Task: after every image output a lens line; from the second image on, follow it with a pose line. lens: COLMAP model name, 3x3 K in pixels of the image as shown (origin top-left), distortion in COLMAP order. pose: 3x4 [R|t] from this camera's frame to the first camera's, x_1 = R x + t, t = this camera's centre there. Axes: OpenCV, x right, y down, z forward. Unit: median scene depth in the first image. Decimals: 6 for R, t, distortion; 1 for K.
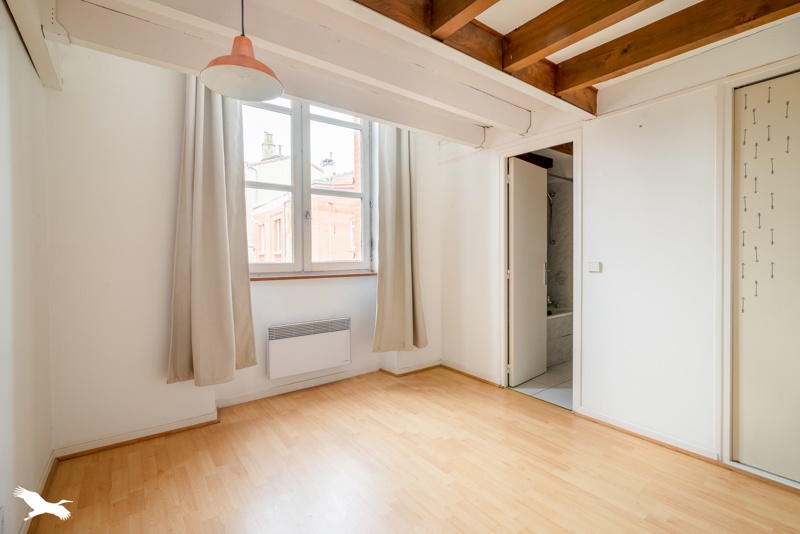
lens RADIAL K [[367.7, 0, 399.9], [0, 367.7, 254.1], [0, 0, 1]] dist [-0.001875, -0.000055]
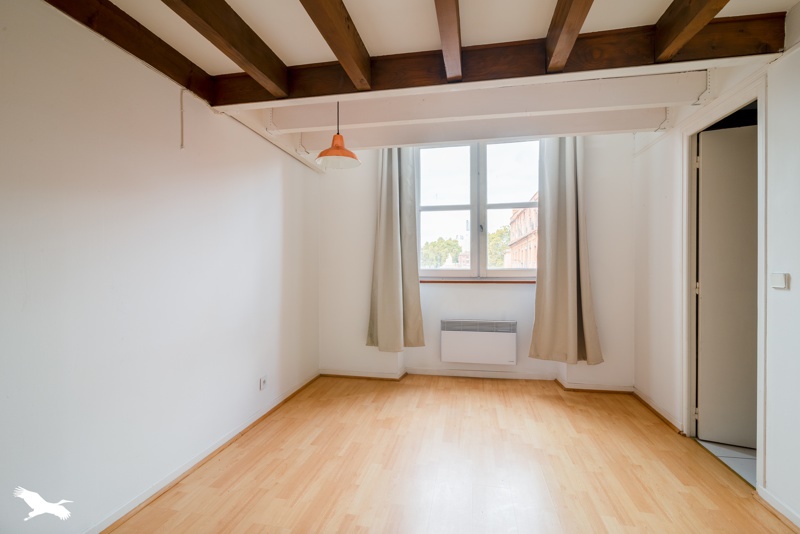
lens RADIAL K [[367.7, 0, 399.9], [0, 367.7, 254.1], [0, 0, 1]] dist [-0.001875, -0.000055]
pose [[0.666066, -0.019328, -0.745642, 0.470785], [0.004595, 0.999752, -0.021811, -0.001220], [0.745879, 0.011101, 0.665989, 0.042948]]
